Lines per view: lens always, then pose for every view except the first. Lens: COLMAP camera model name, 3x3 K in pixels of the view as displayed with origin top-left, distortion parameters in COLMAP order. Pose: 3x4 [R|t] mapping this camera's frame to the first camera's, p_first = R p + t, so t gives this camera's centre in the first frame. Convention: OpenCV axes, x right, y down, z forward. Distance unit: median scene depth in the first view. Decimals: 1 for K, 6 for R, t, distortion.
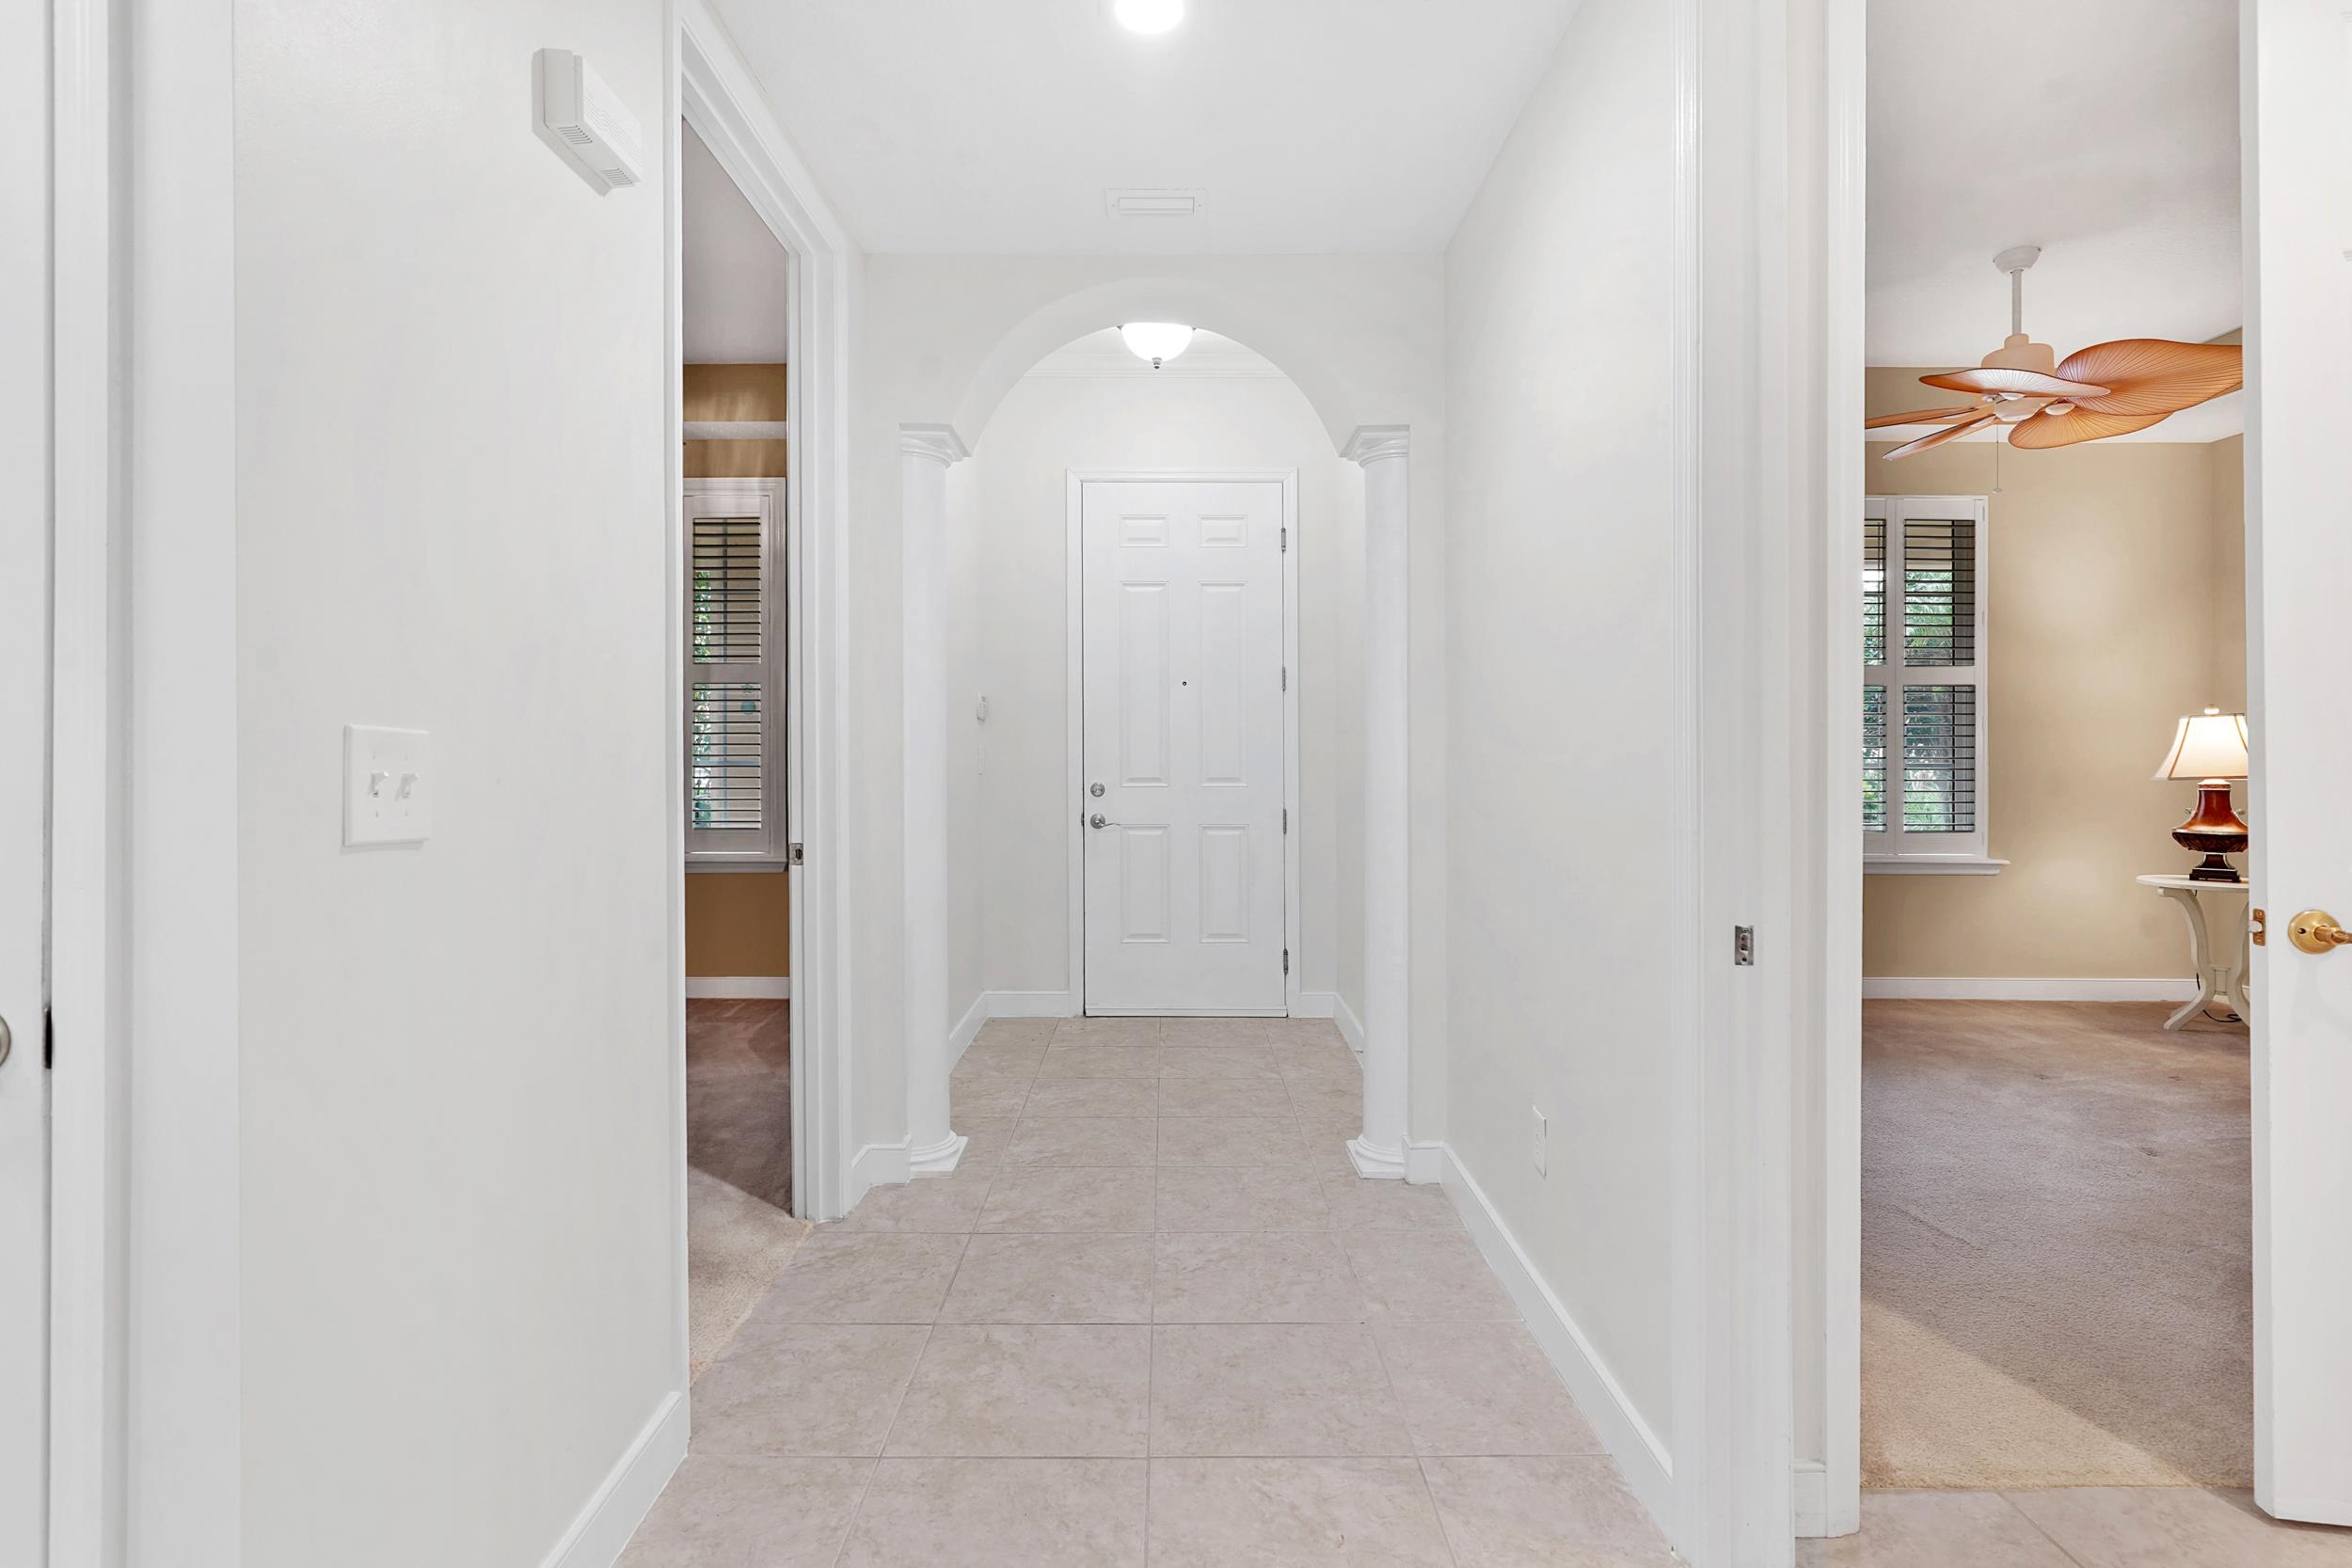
lens RADIAL K [[1120.6, 0, 1174.6], [0, 1120.6, 750.4], [0, 0, 1]] dist [-0.000089, 0.000434]
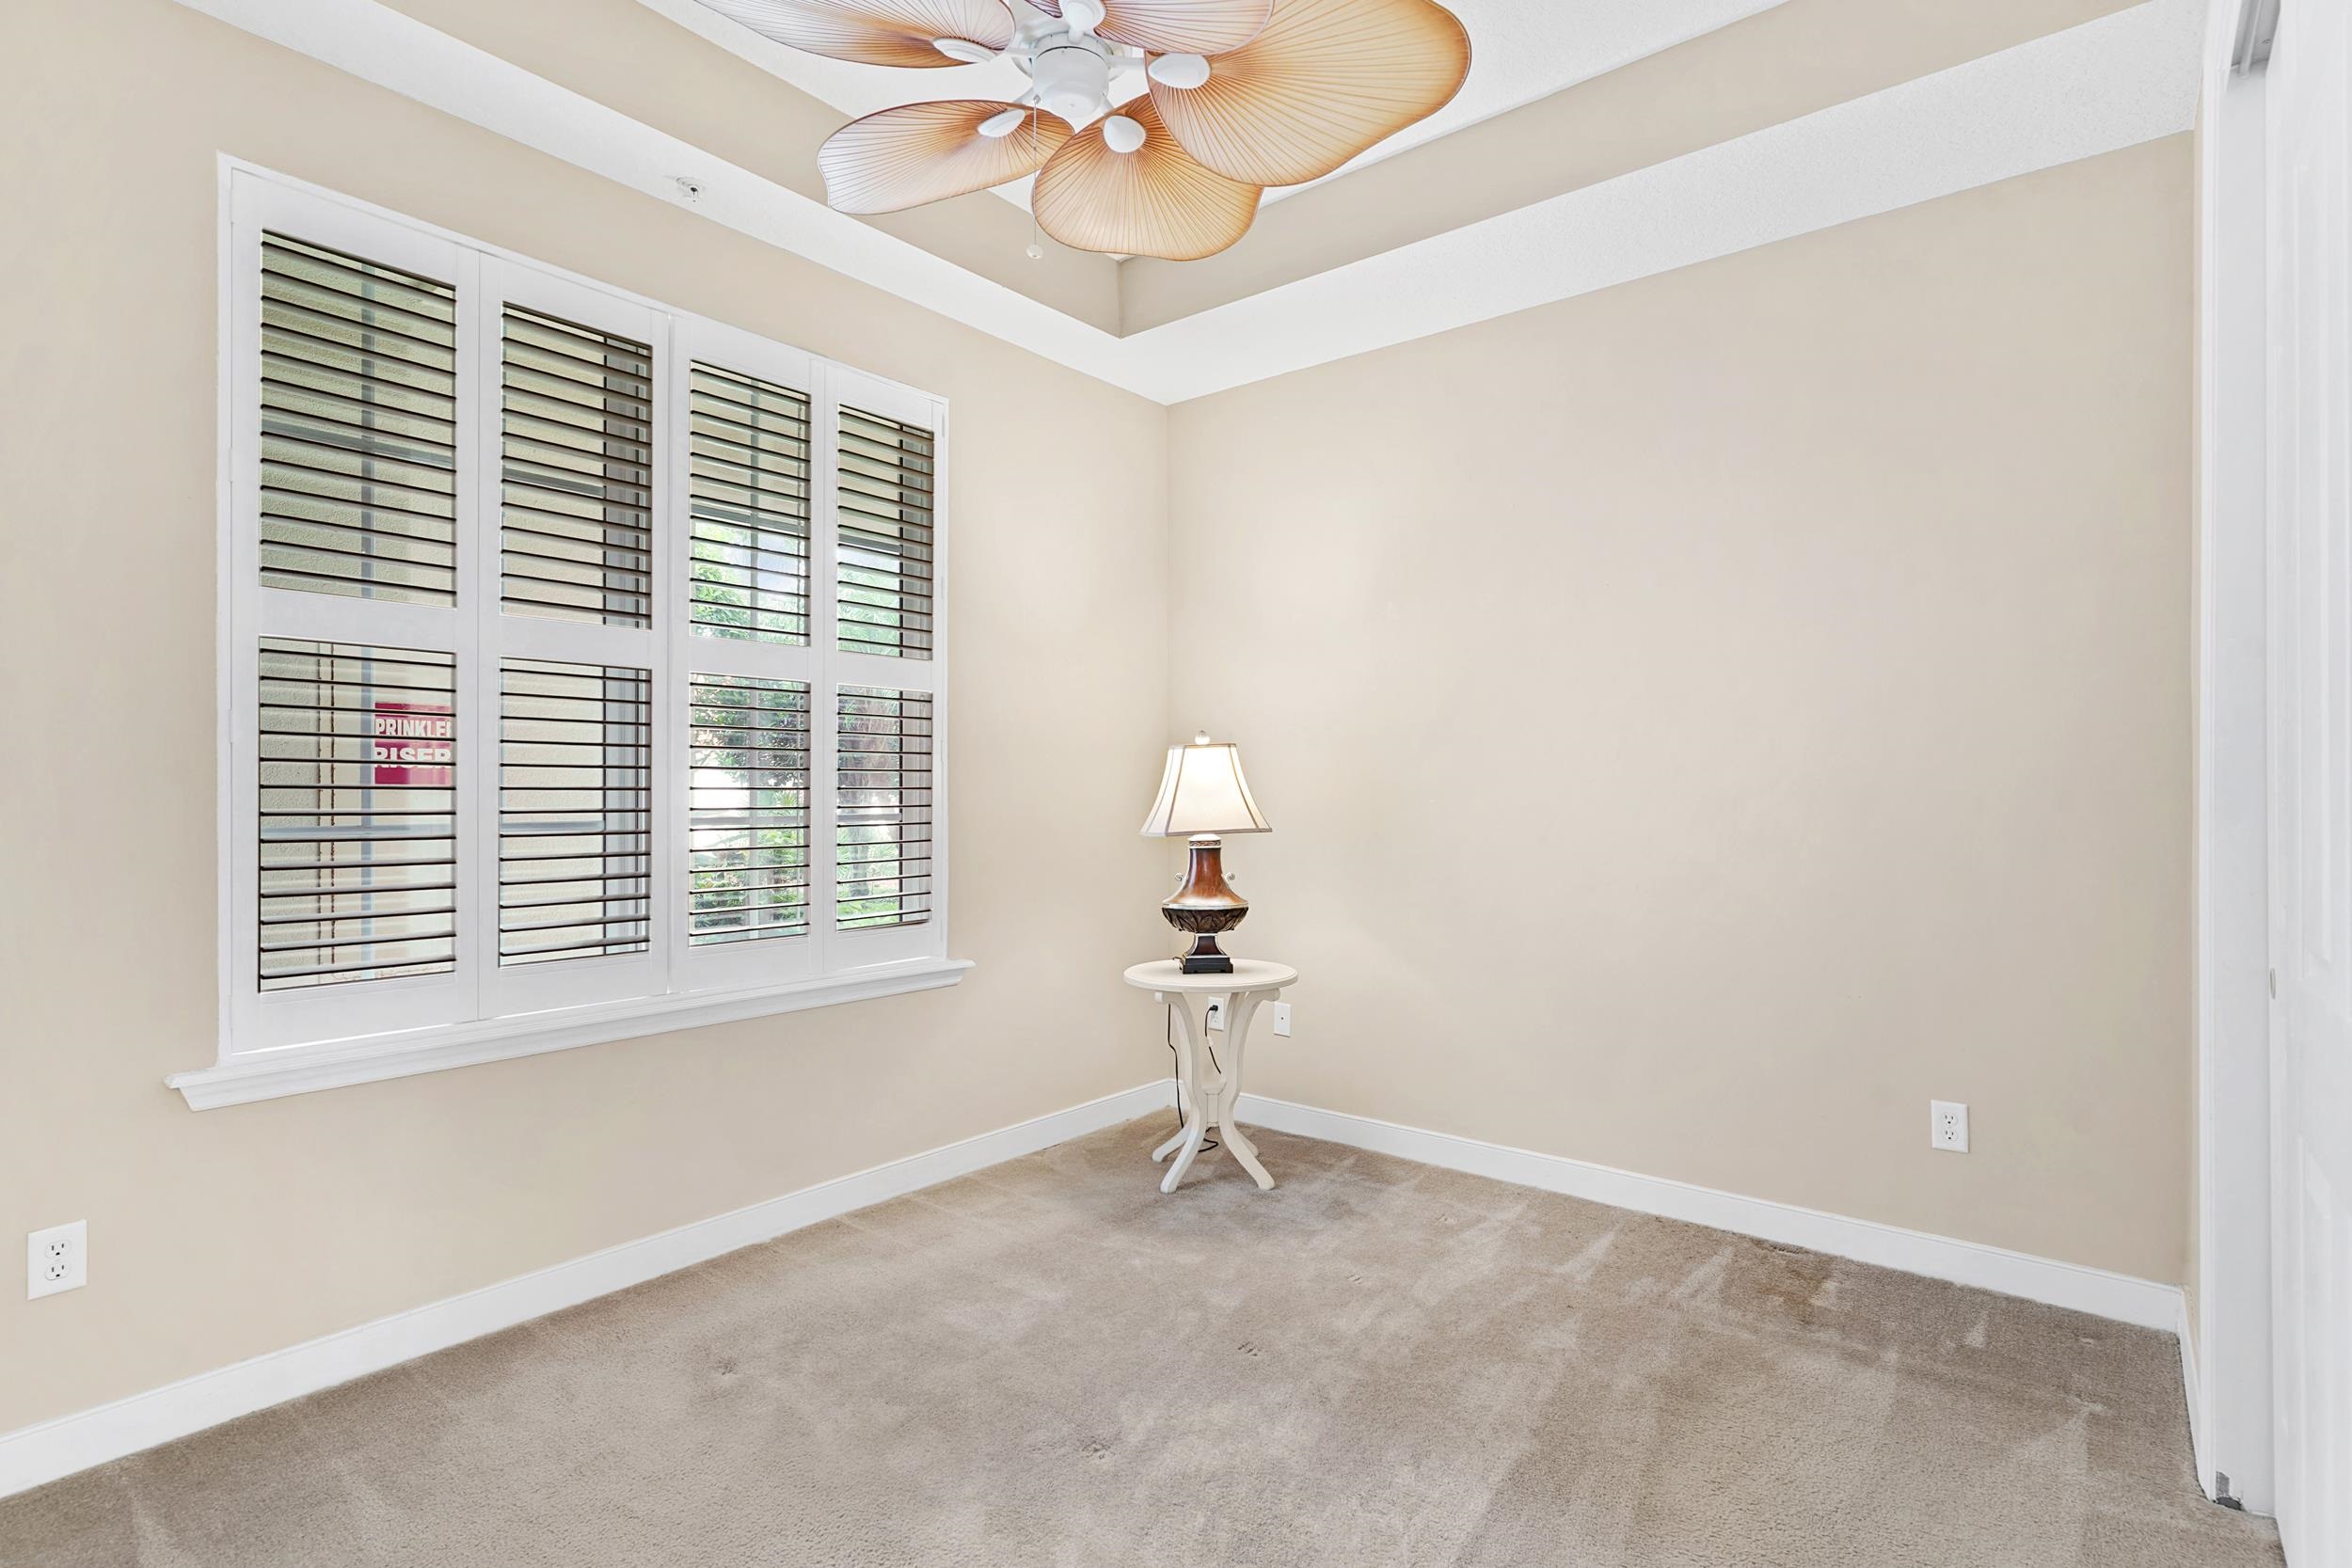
lens RADIAL K [[1116.6, 0, 1175.0], [0, 1116.6, 780.1], [0, 0, 1]] dist [0.001053, 0.001116]
pose [[0.625176, 0.001708, 0.780482, 0.341649], [0.000433, 0.999997, -0.002536, -0.007414], [-0.780483, 0.001924, 0.625174, 0.555929]]
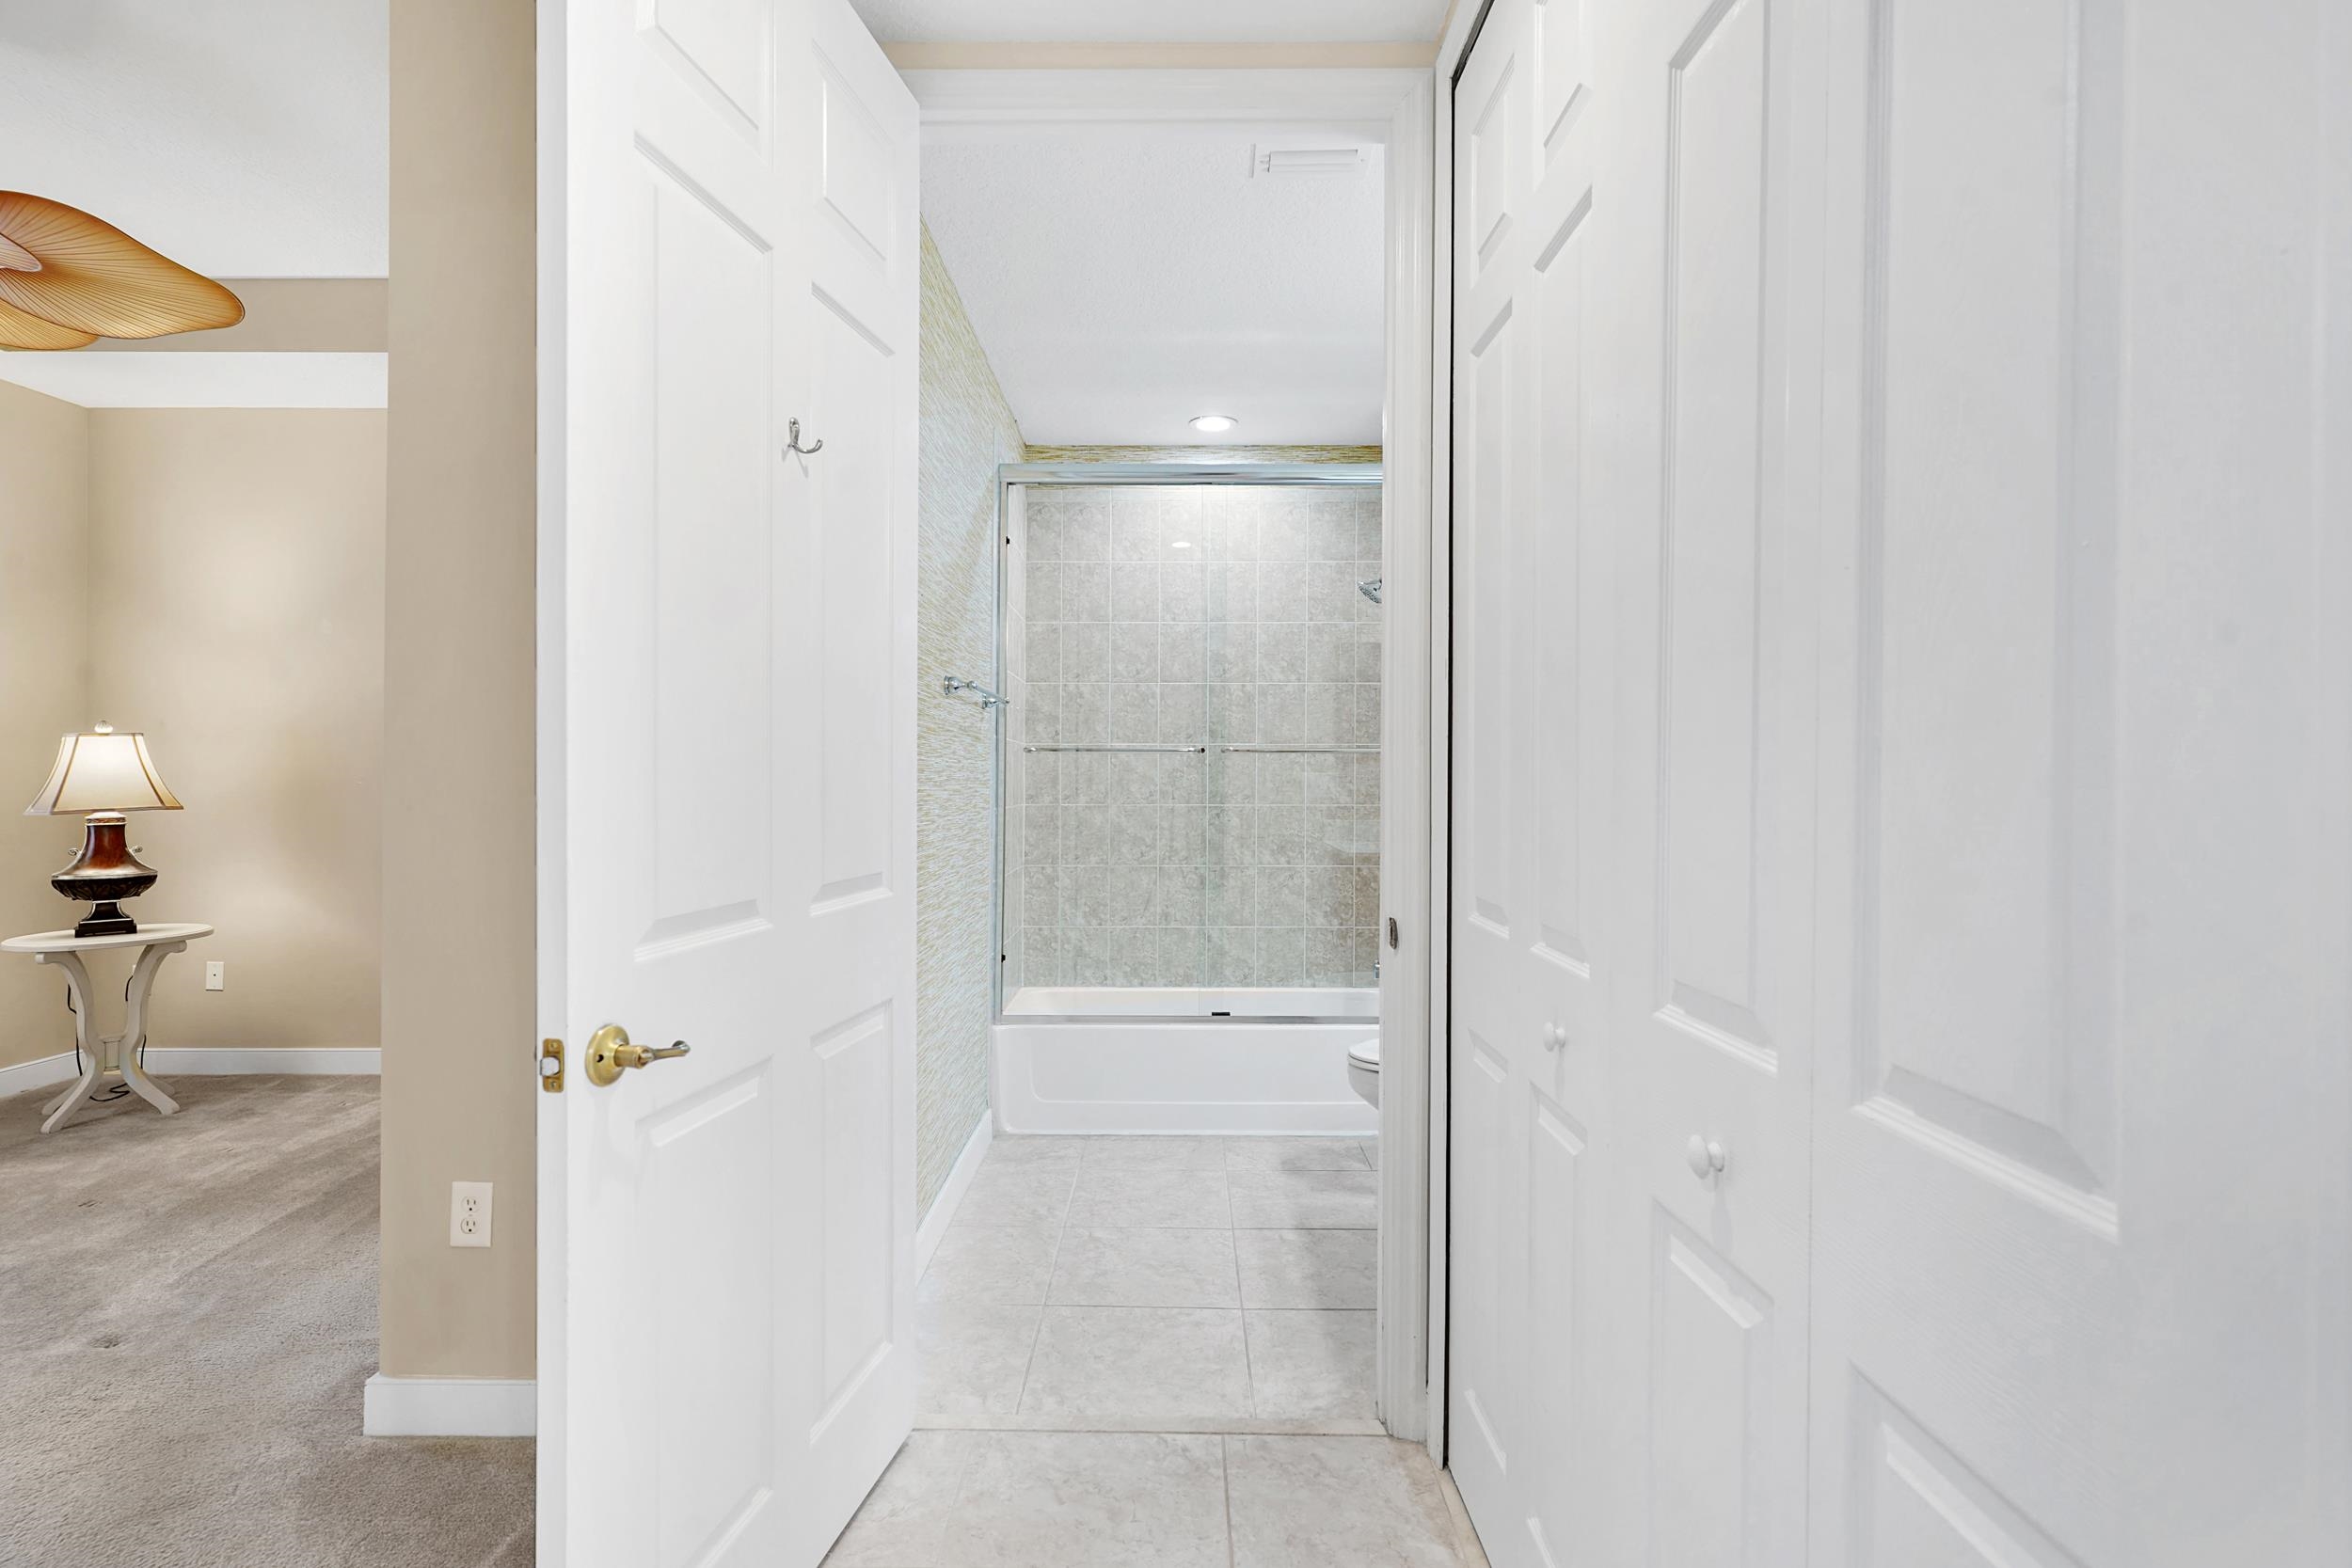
lens RADIAL K [[1116.6, 0, 1175.0], [0, 1116.6, 780.1], [0, 0, 1]] dist [0.001053, 0.001116]
pose [[-0.001380, -0.002440, 0.999996, 0.101983], [-0.008029, 0.999965, 0.002429, -0.005805], [-0.999967, -0.008026, -0.001400, 0.213689]]
